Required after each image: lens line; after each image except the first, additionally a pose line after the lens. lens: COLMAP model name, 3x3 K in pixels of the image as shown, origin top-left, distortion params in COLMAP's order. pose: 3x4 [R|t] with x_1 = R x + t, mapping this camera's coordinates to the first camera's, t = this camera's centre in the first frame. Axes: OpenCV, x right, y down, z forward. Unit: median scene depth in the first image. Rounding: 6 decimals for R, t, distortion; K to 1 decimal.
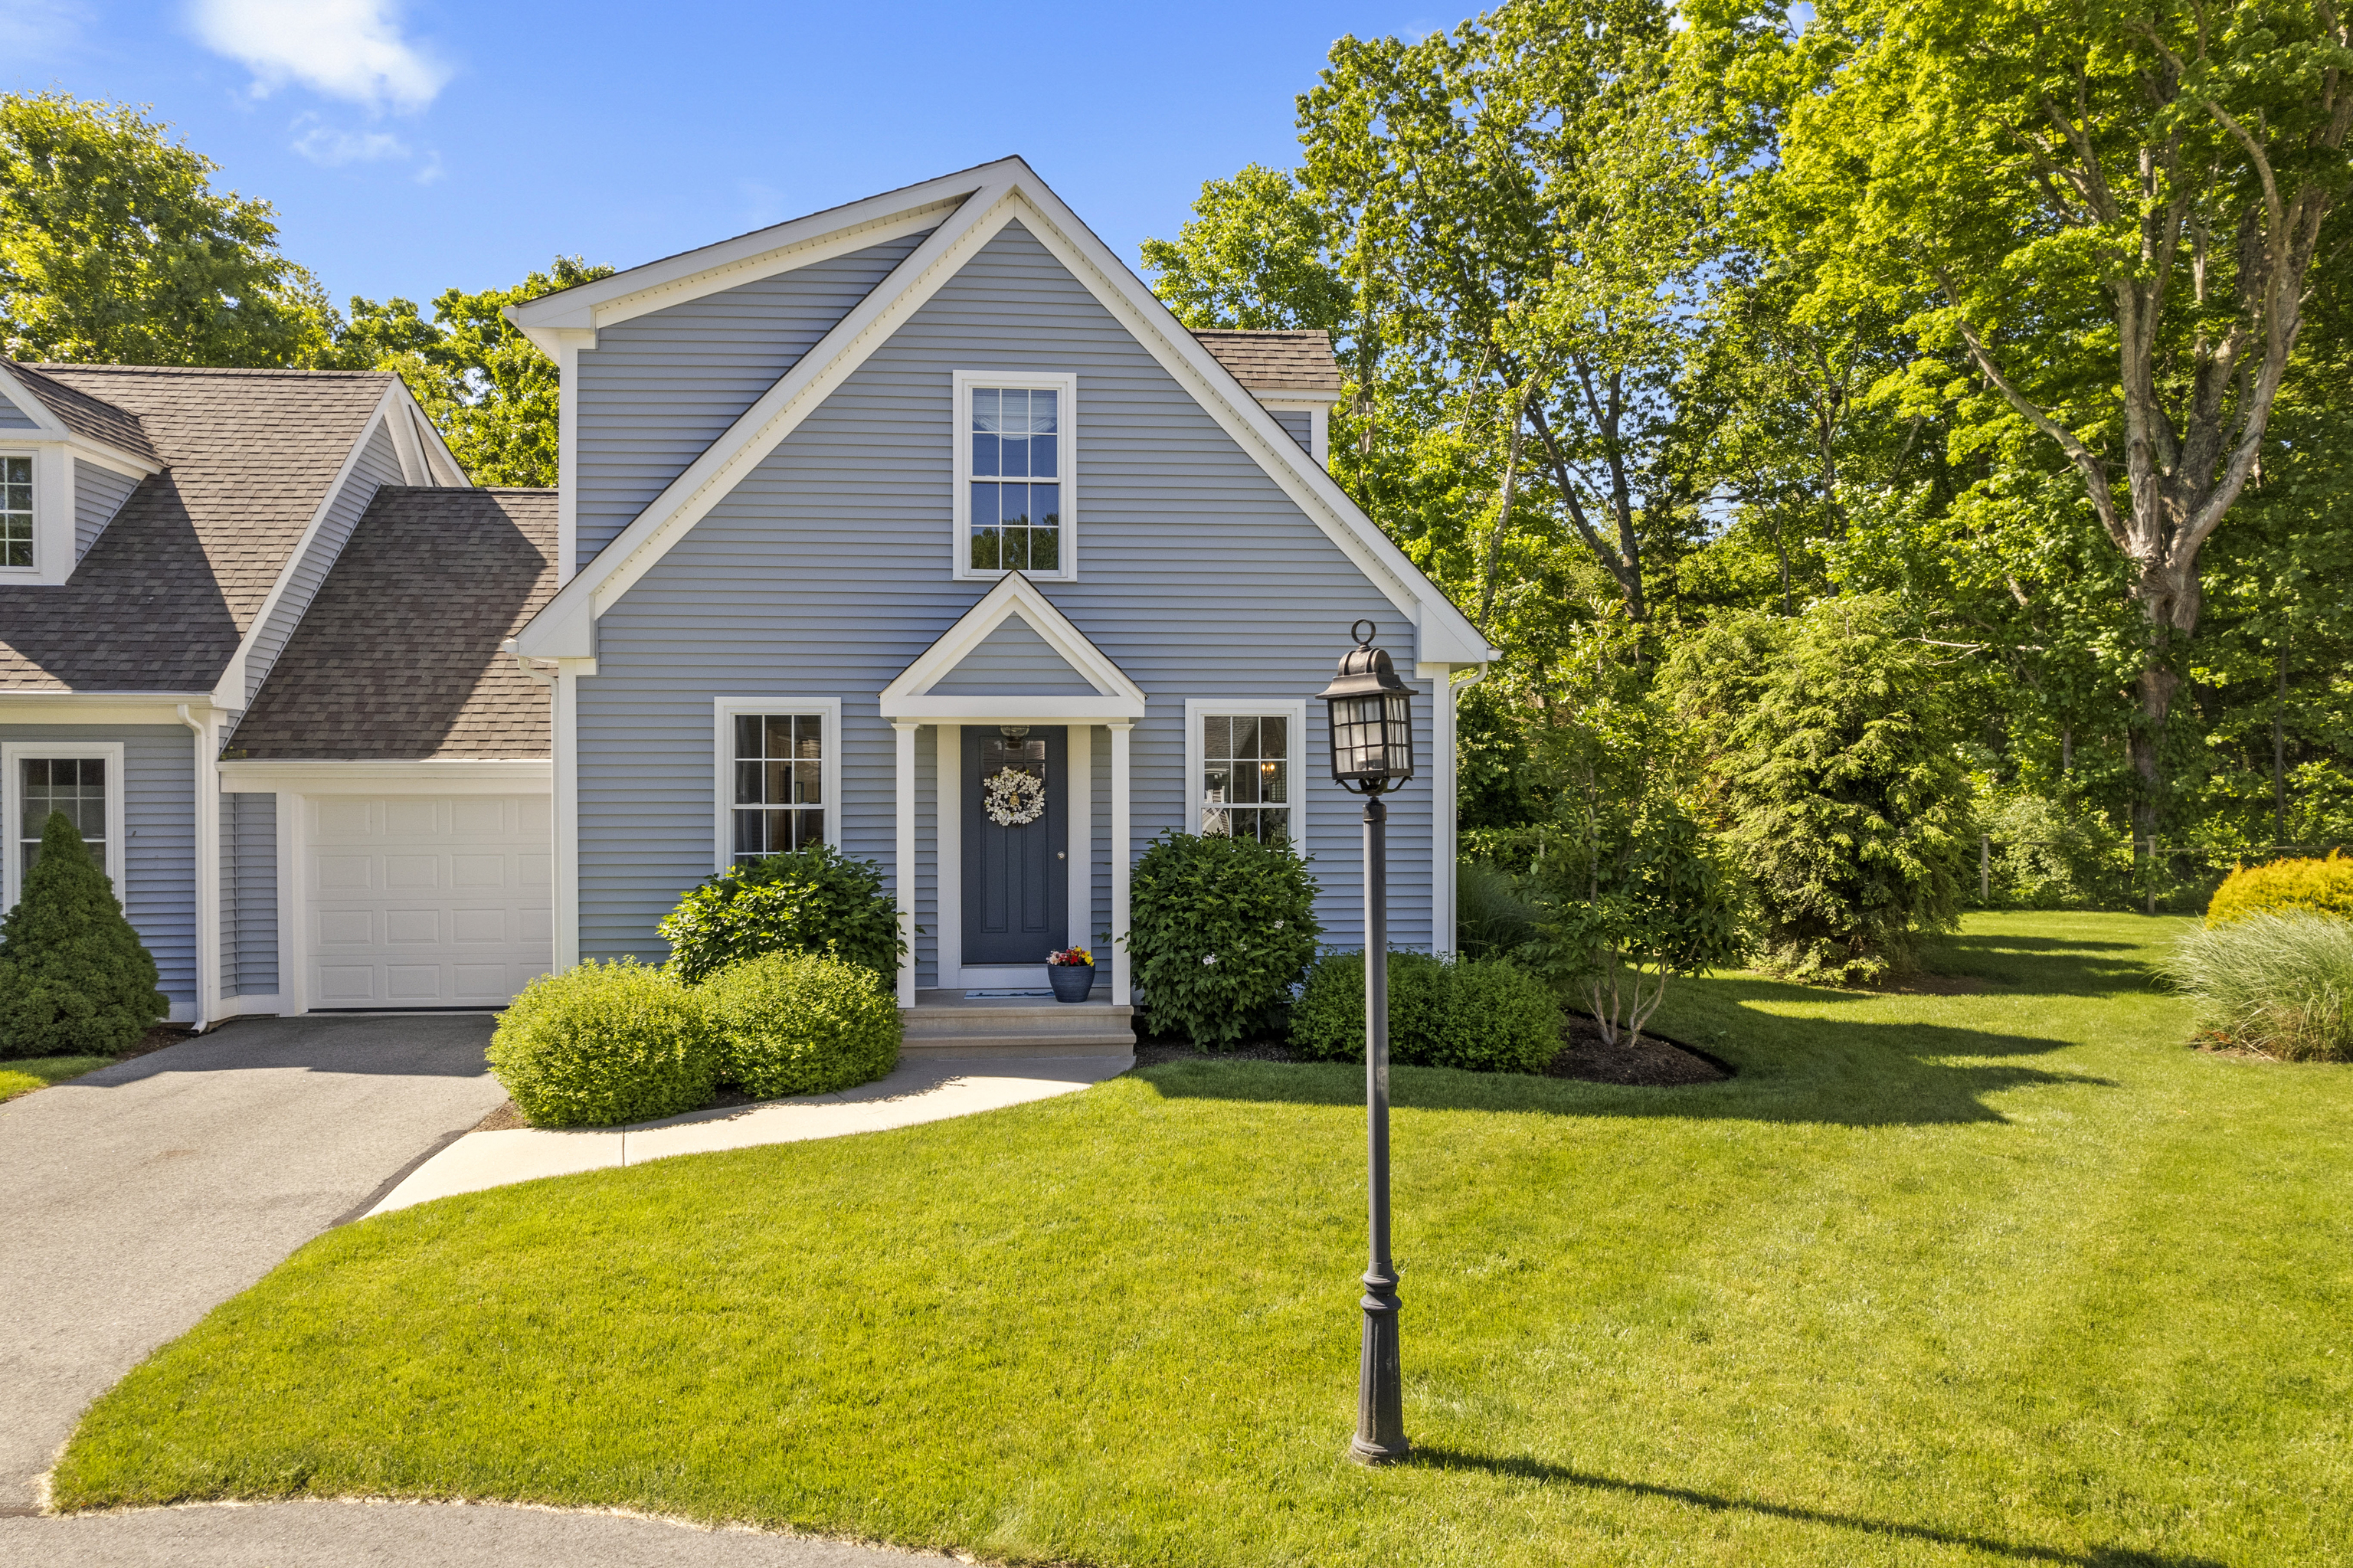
lens RADIAL K [[1512.7, 0, 1171.6], [0, 1512.7, 806.0], [0, 0, 1]] dist [-0.074778, 0.074506]
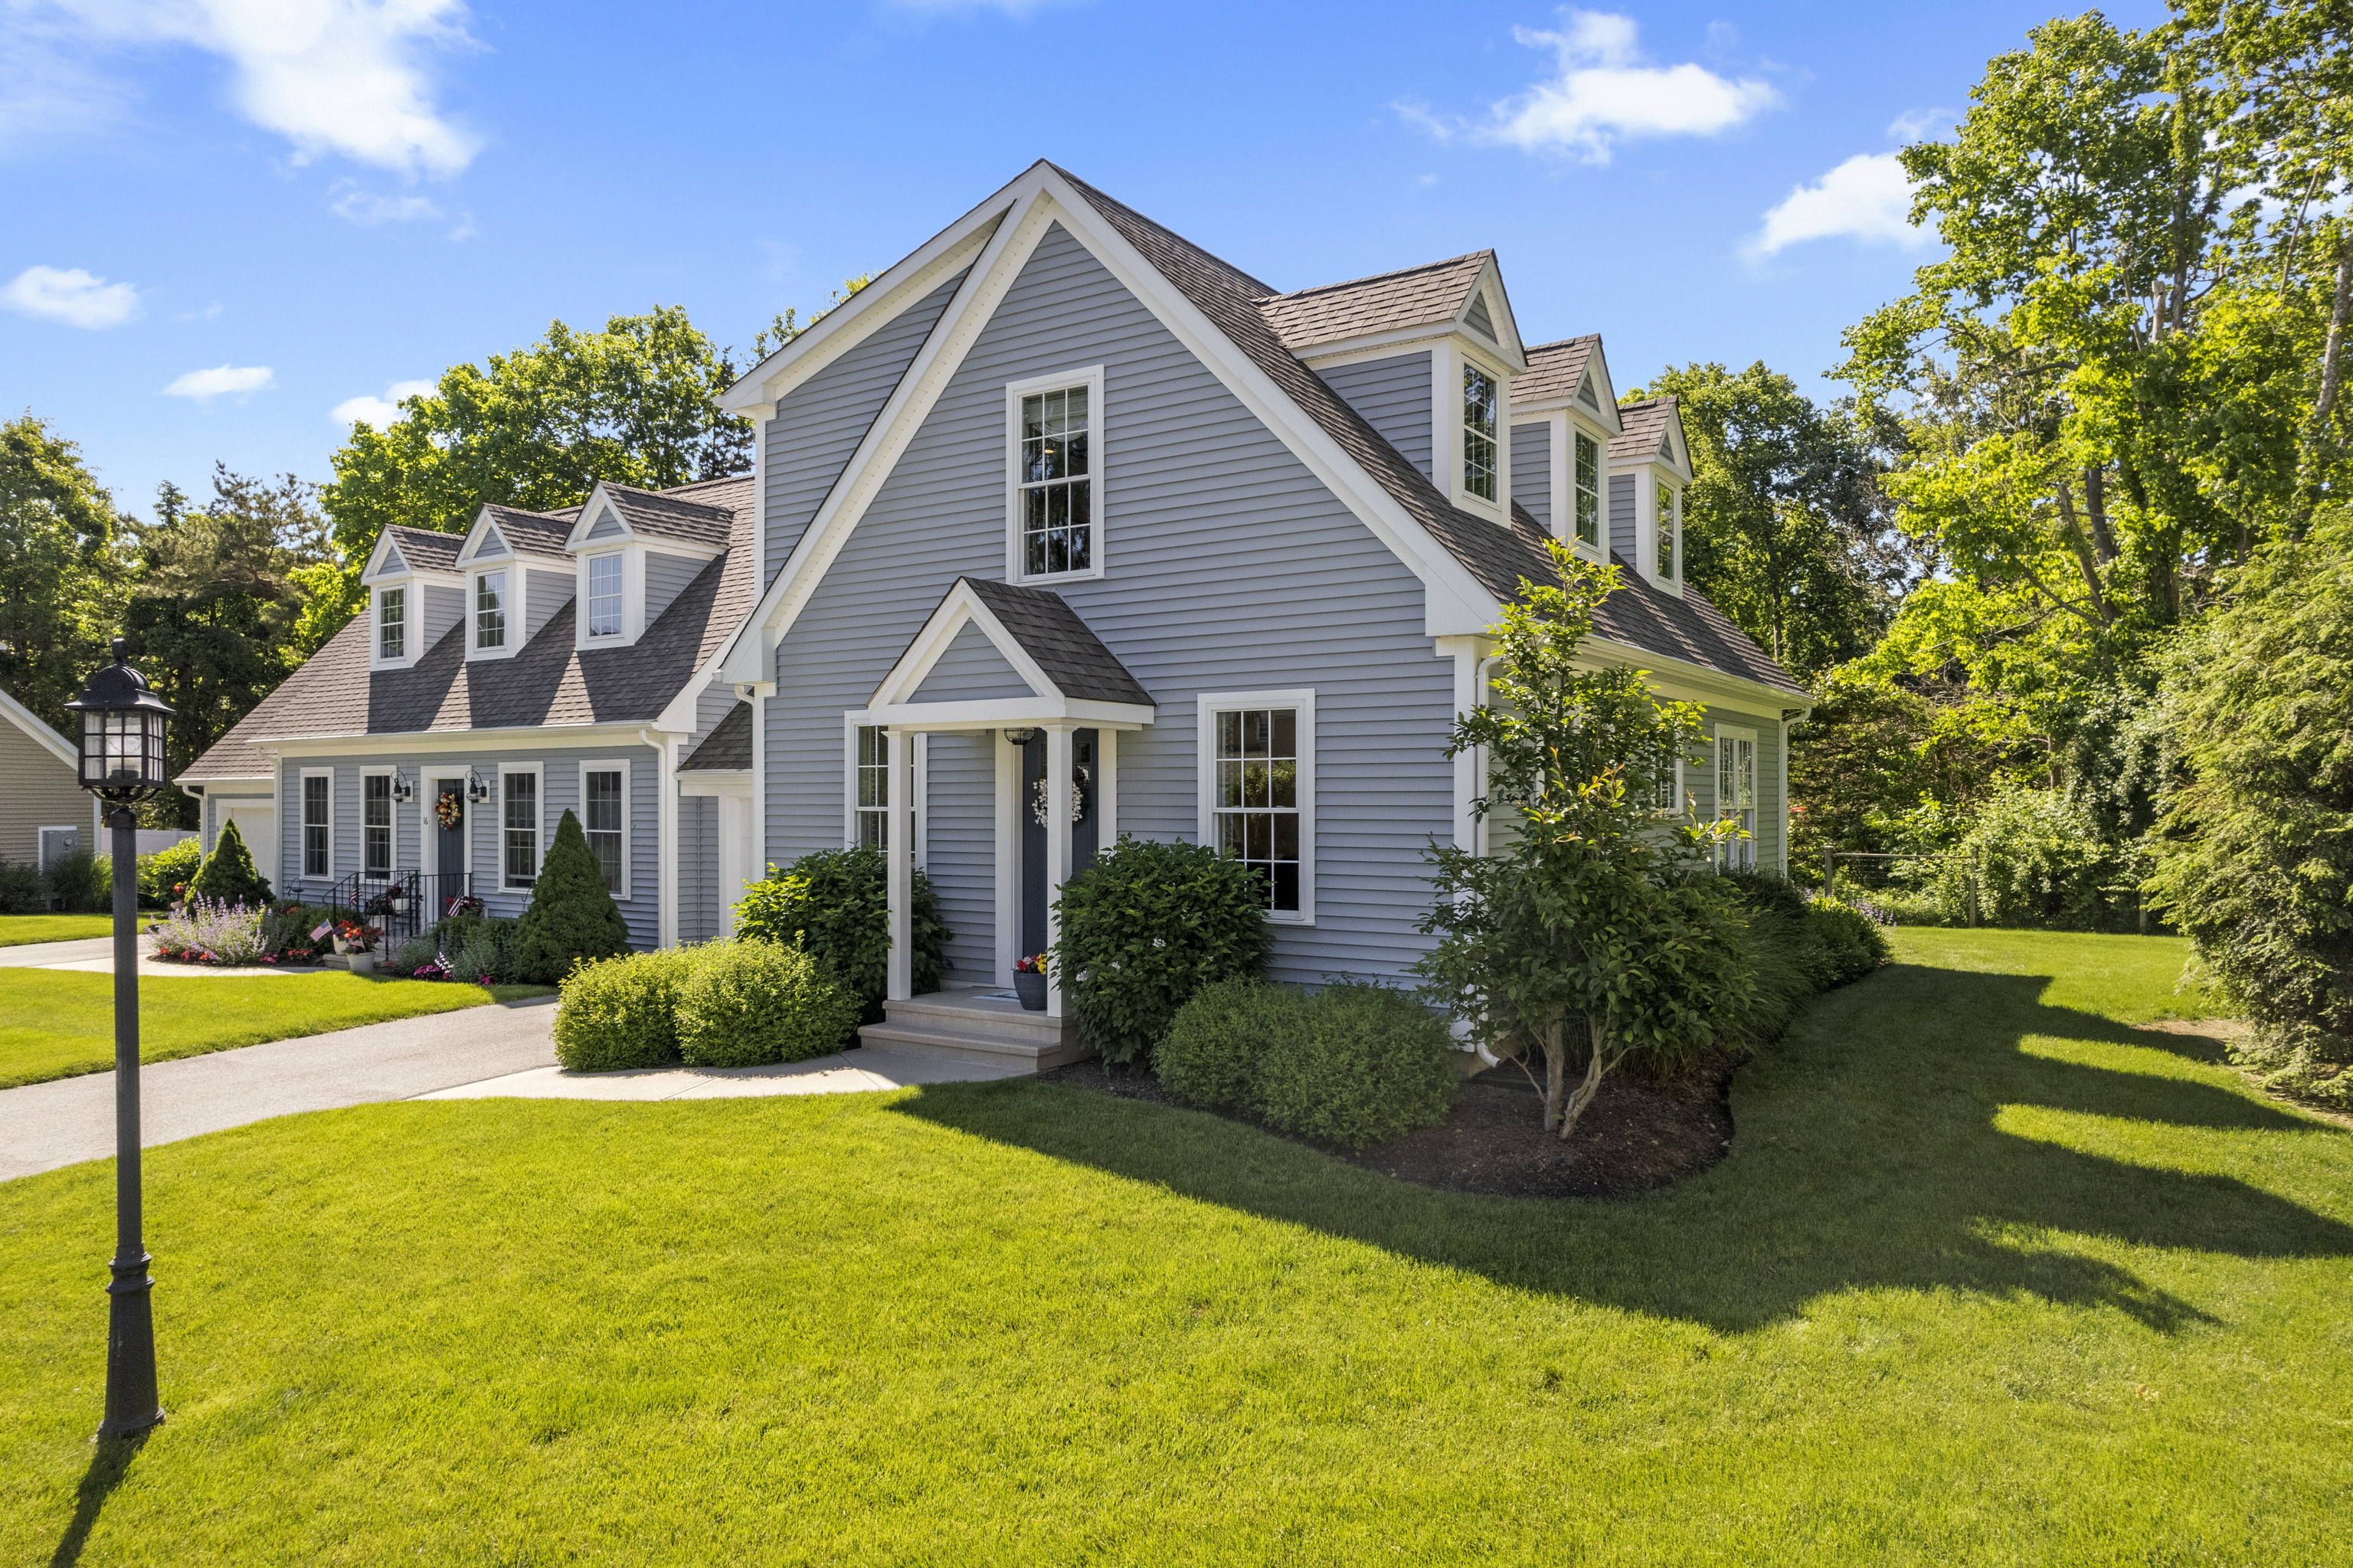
lens RADIAL K [[1497.9, 0, 1164.0], [0, 1497.9, 789.3], [0, 0, 1]] dist [-0.071079, 0.062332]
pose [[0.777610, -0.004103, -0.628734, 0.571992], [-0.003555, 0.999934, -0.010923, -0.002566], [0.628737, 0.010729, 0.777544, 0.278173]]
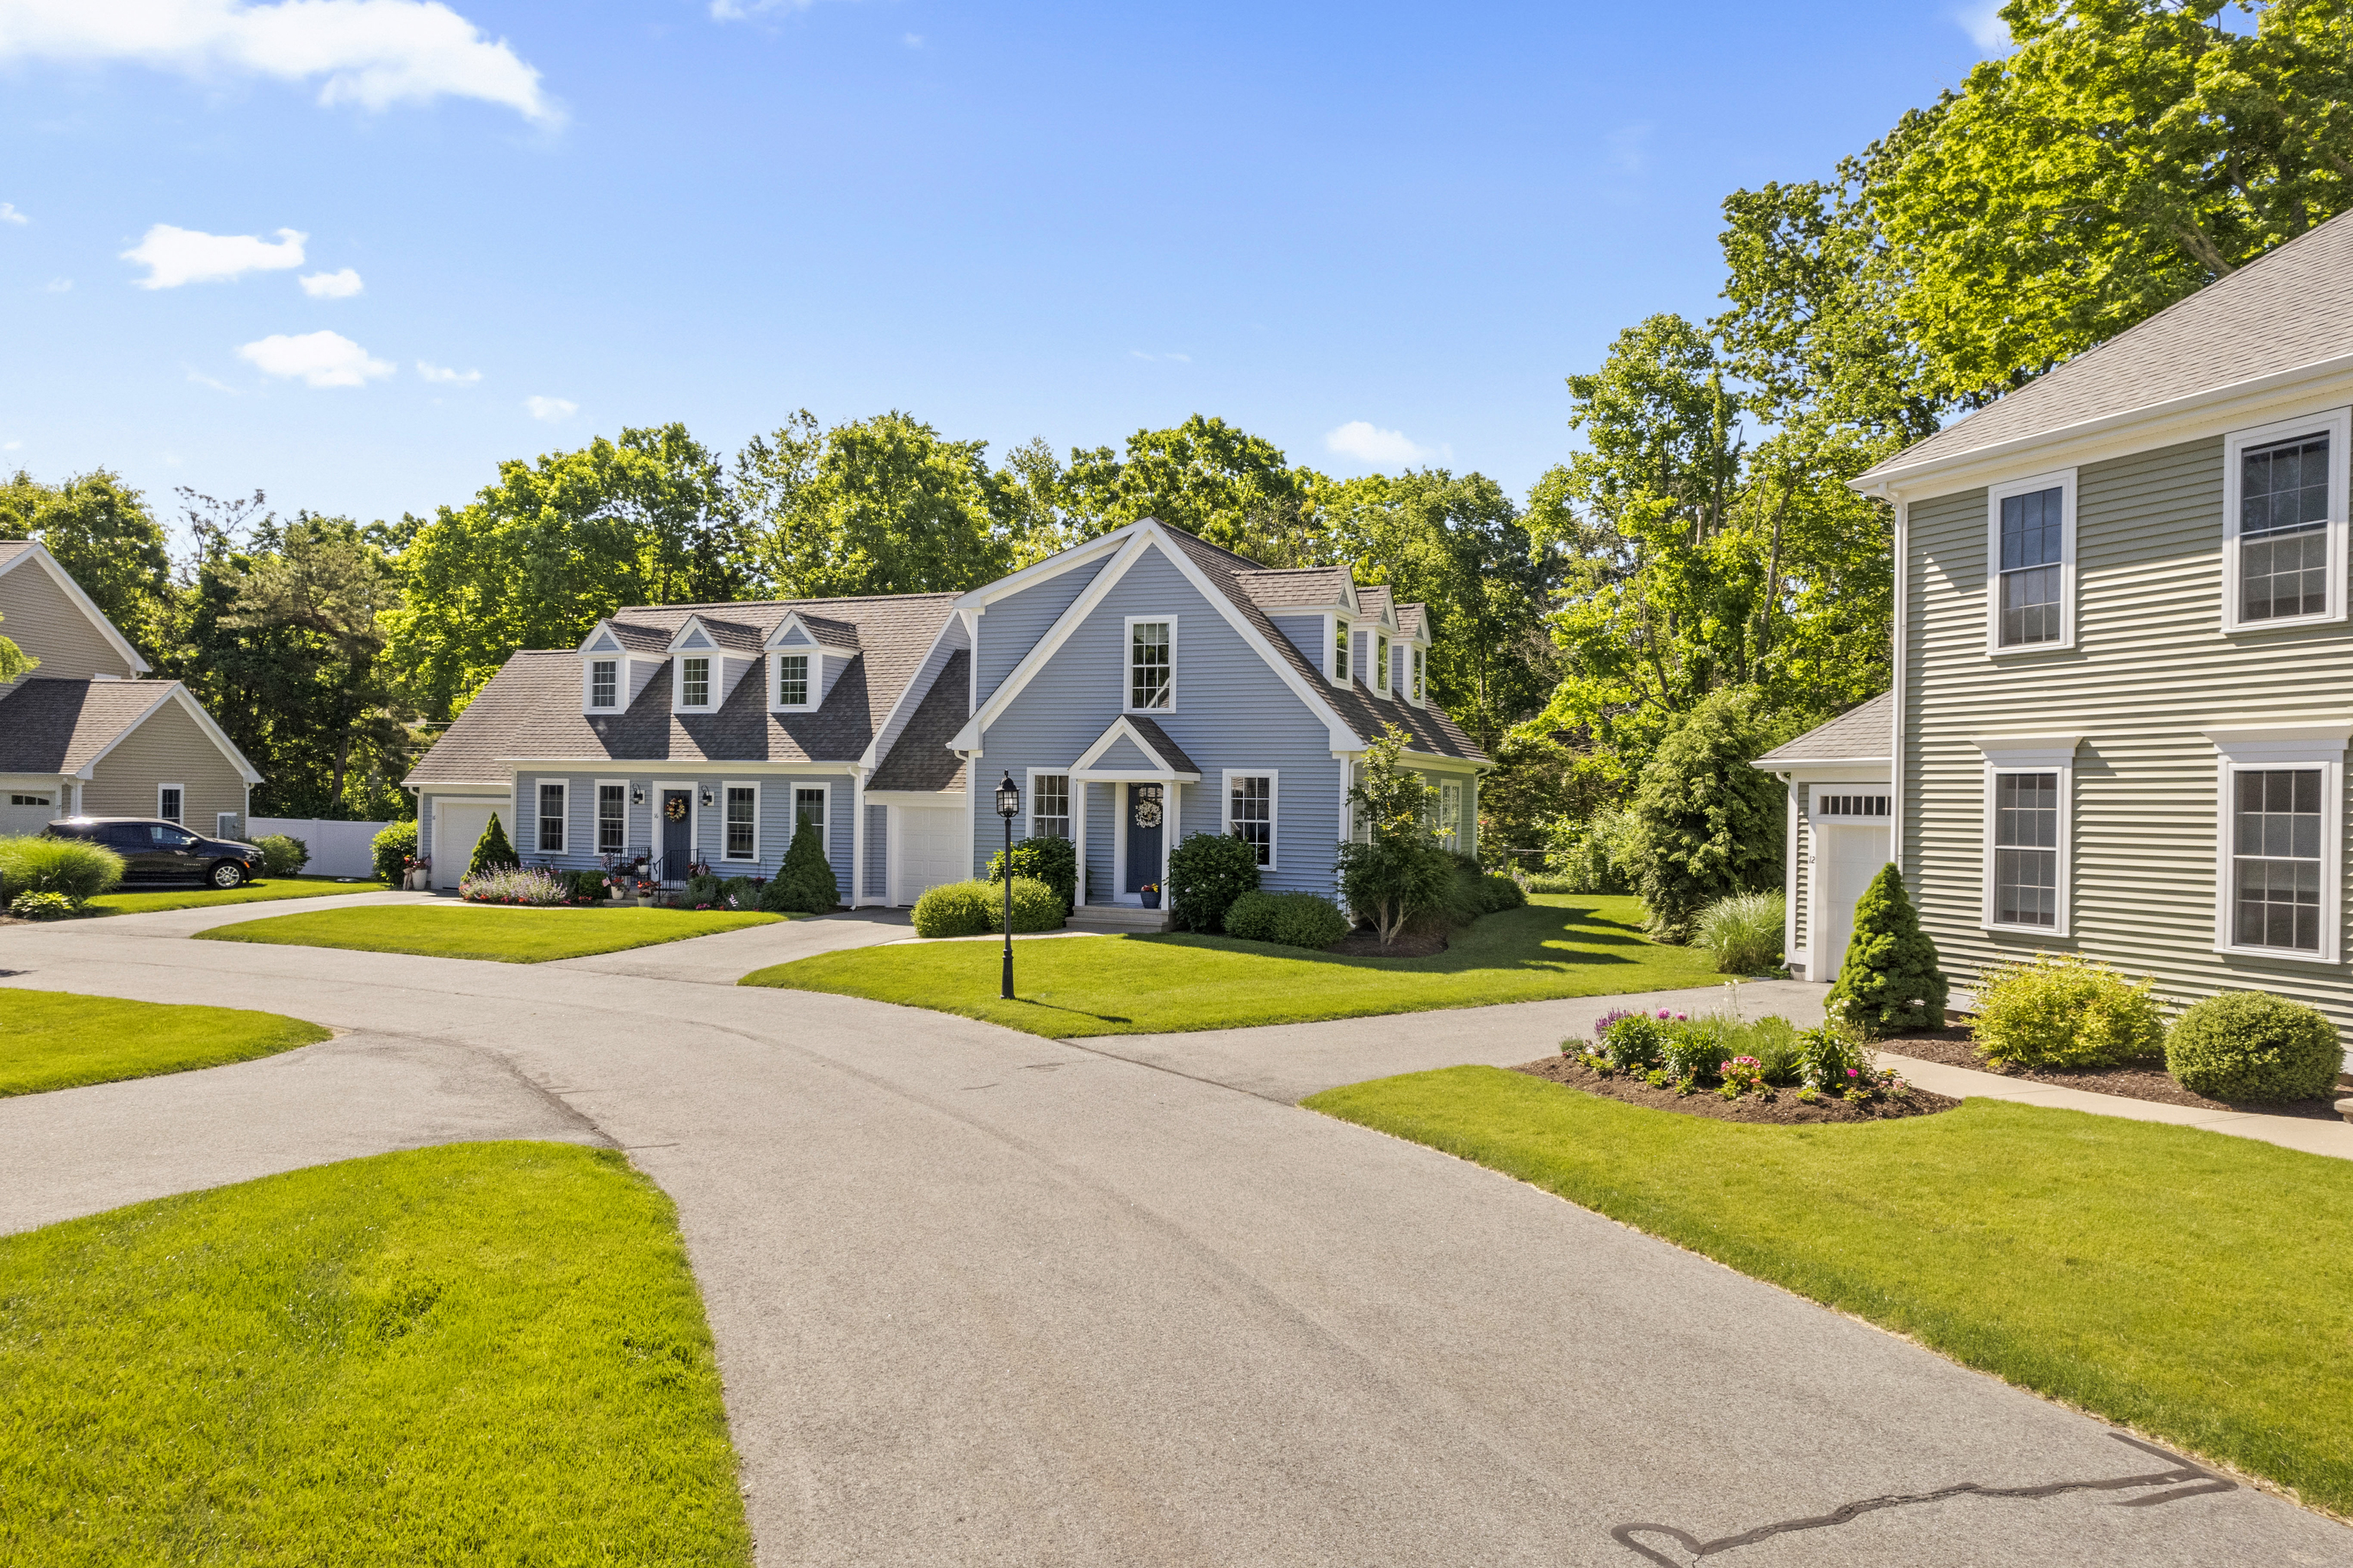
lens RADIAL K [[1497.9, 0, 1164.0], [0, 1497.9, 789.3], [0, 0, 1]] dist [-0.071079, 0.062332]
pose [[0.877010, 0.012515, -0.480310, 0.932754], [-0.021175, 0.999696, -0.012614, -0.015384], [0.480006, 0.021233, 0.877008, -0.846904]]
